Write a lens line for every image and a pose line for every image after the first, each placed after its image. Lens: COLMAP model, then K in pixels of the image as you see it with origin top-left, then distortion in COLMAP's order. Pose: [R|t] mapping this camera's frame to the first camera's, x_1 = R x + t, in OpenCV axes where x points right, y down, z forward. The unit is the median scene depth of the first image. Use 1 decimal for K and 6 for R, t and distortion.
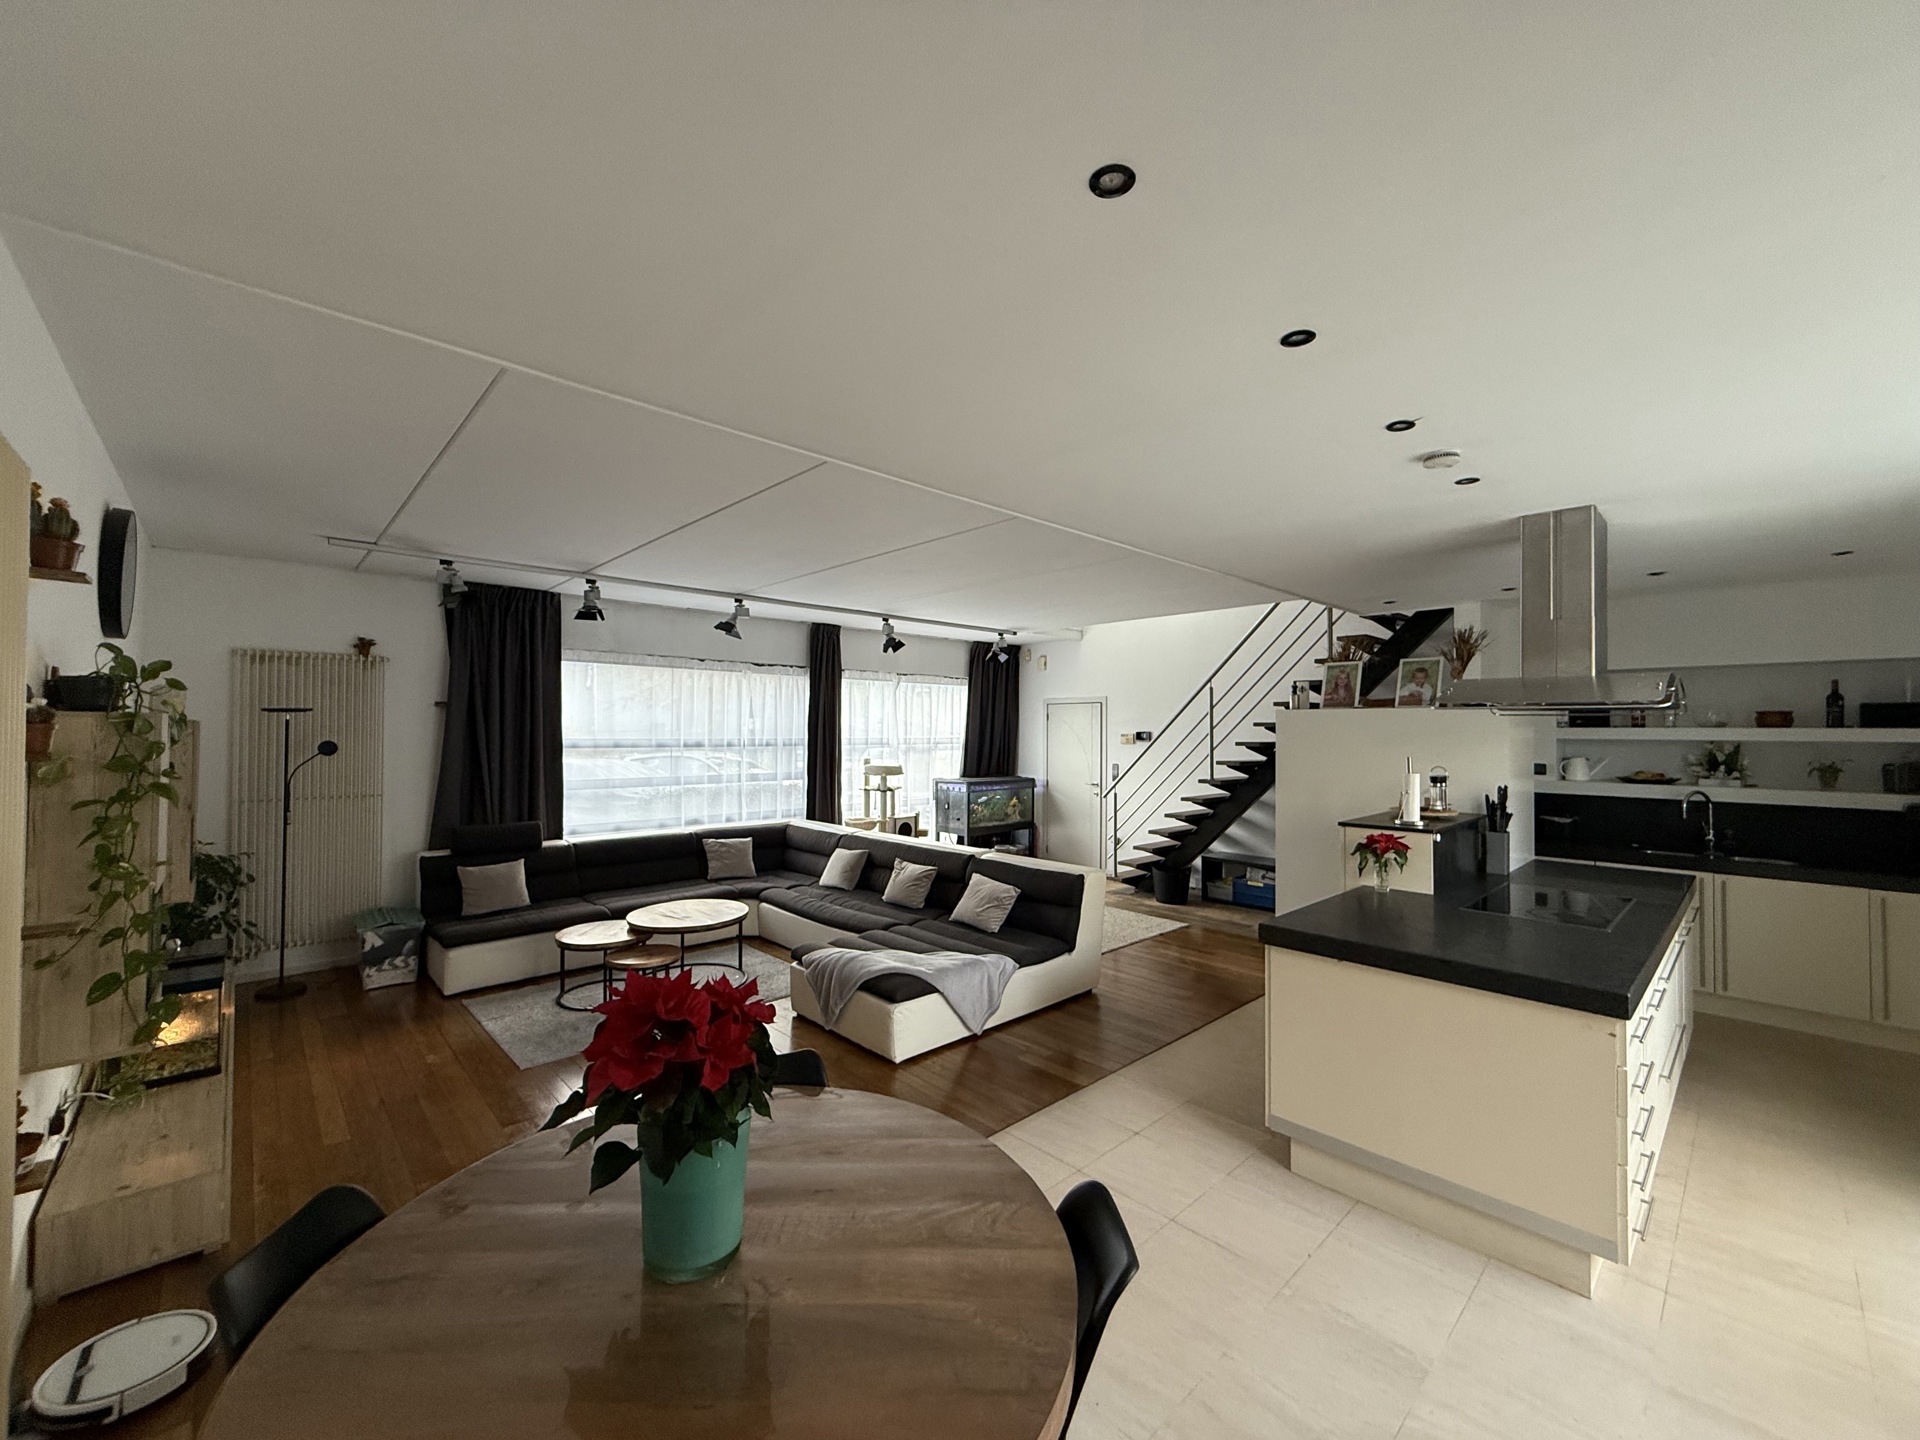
lens RADIAL K [[768.4, 0, 966.5], [0, 768.4, 725.2], [0, 0, 1]] dist [0.002714, -0.000406]
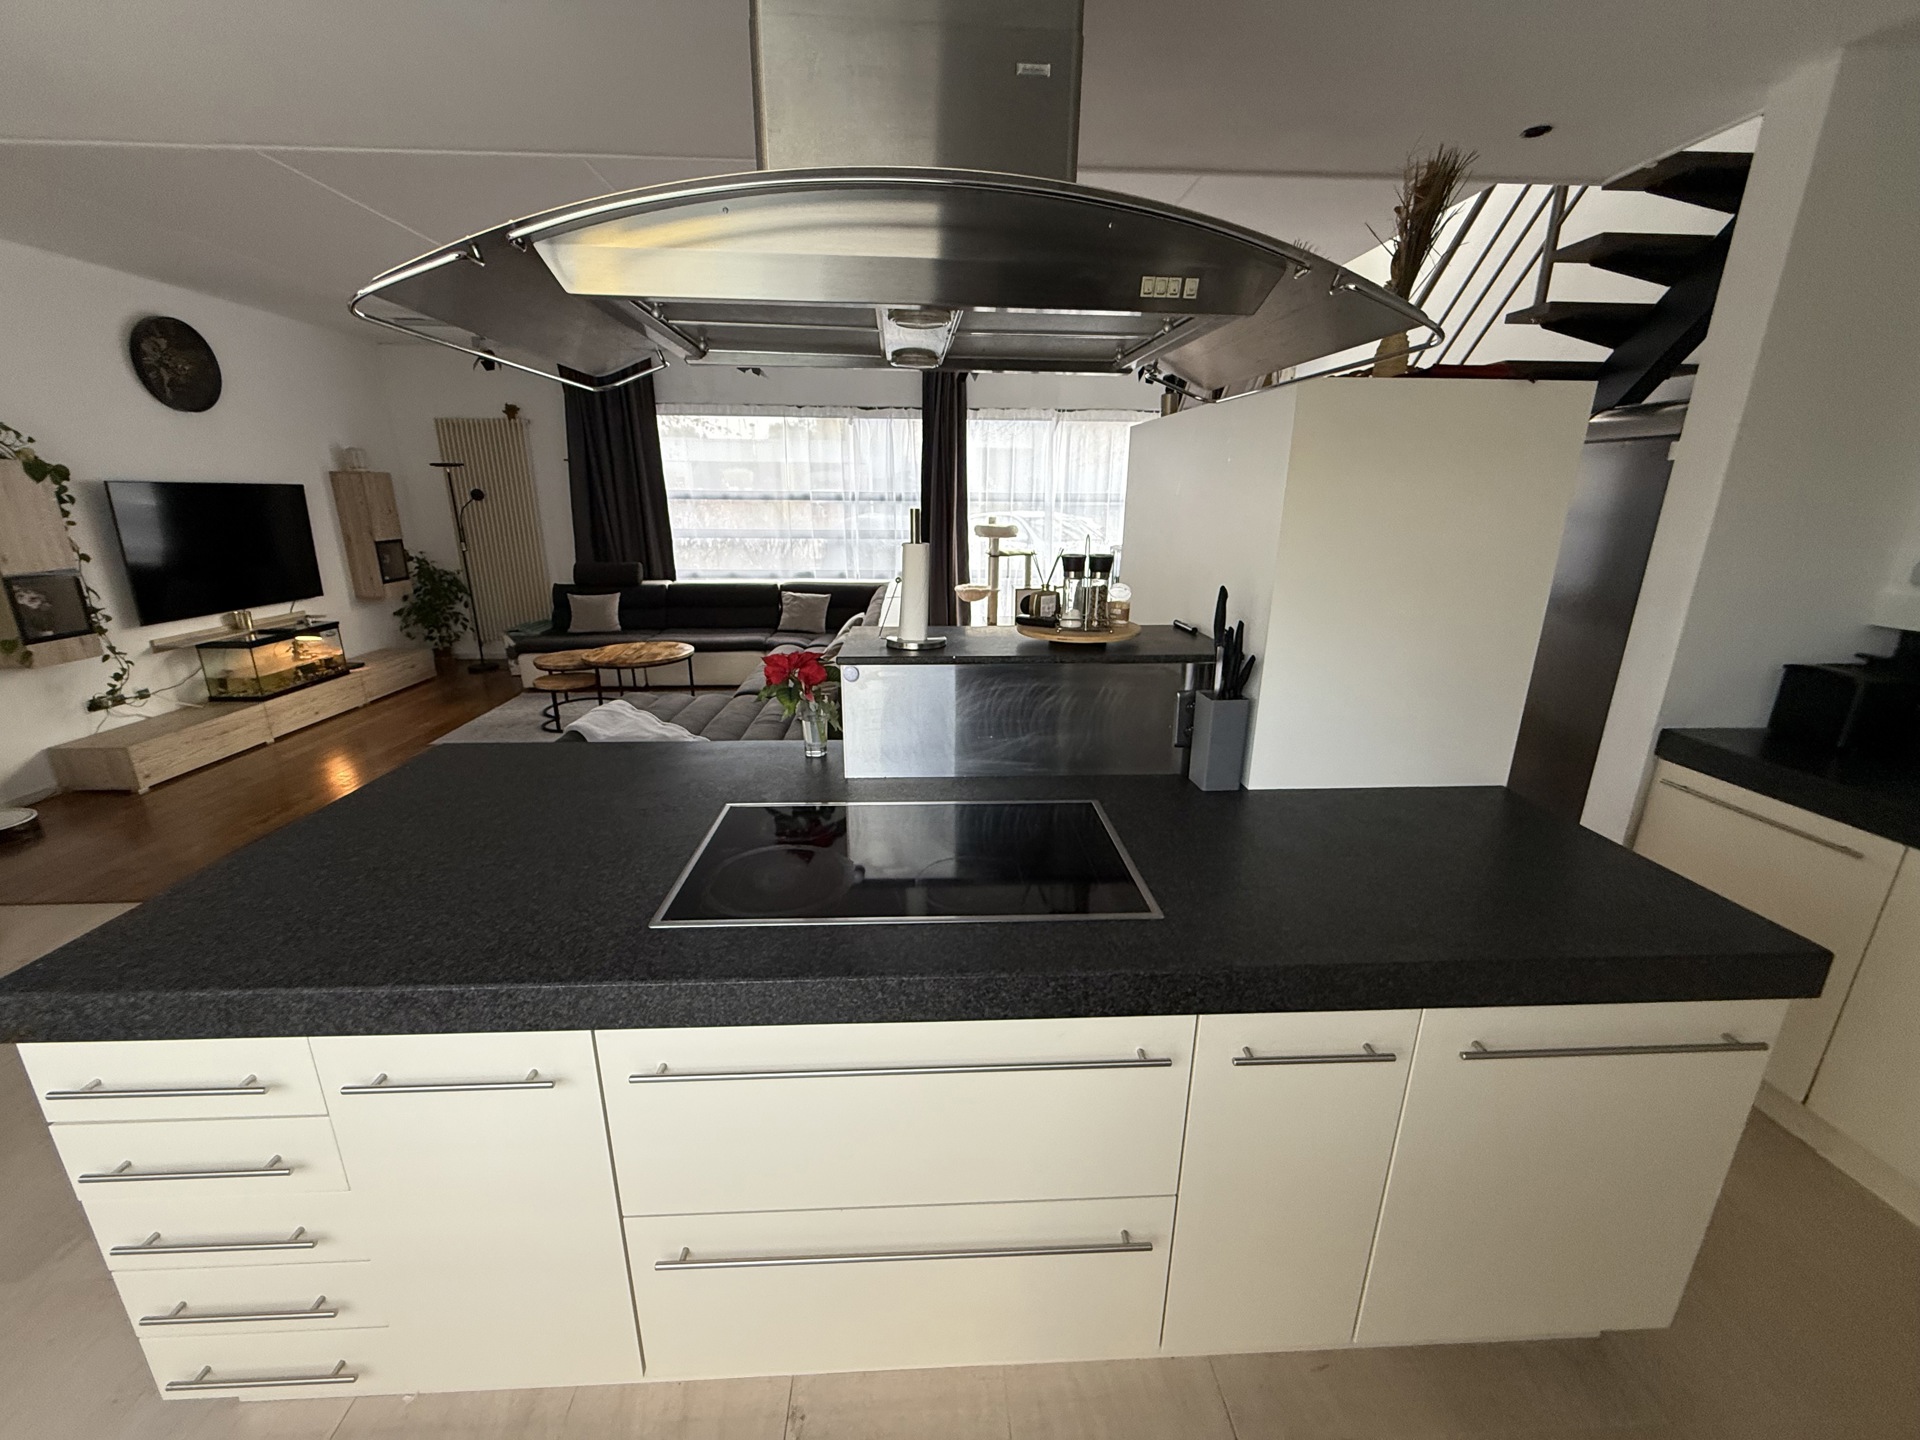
lens RADIAL K [[768.4, 0, 962.5], [0, 768.4, 721.8], [0, 0, 1]] dist [0.002714, -0.000406]
pose [[0.753680, 0.188398, -0.629661, 0.550744], [0.002365, 0.957252, 0.289246, 0.017482], [0.657238, -0.219488, 0.721016, 0.389673]]
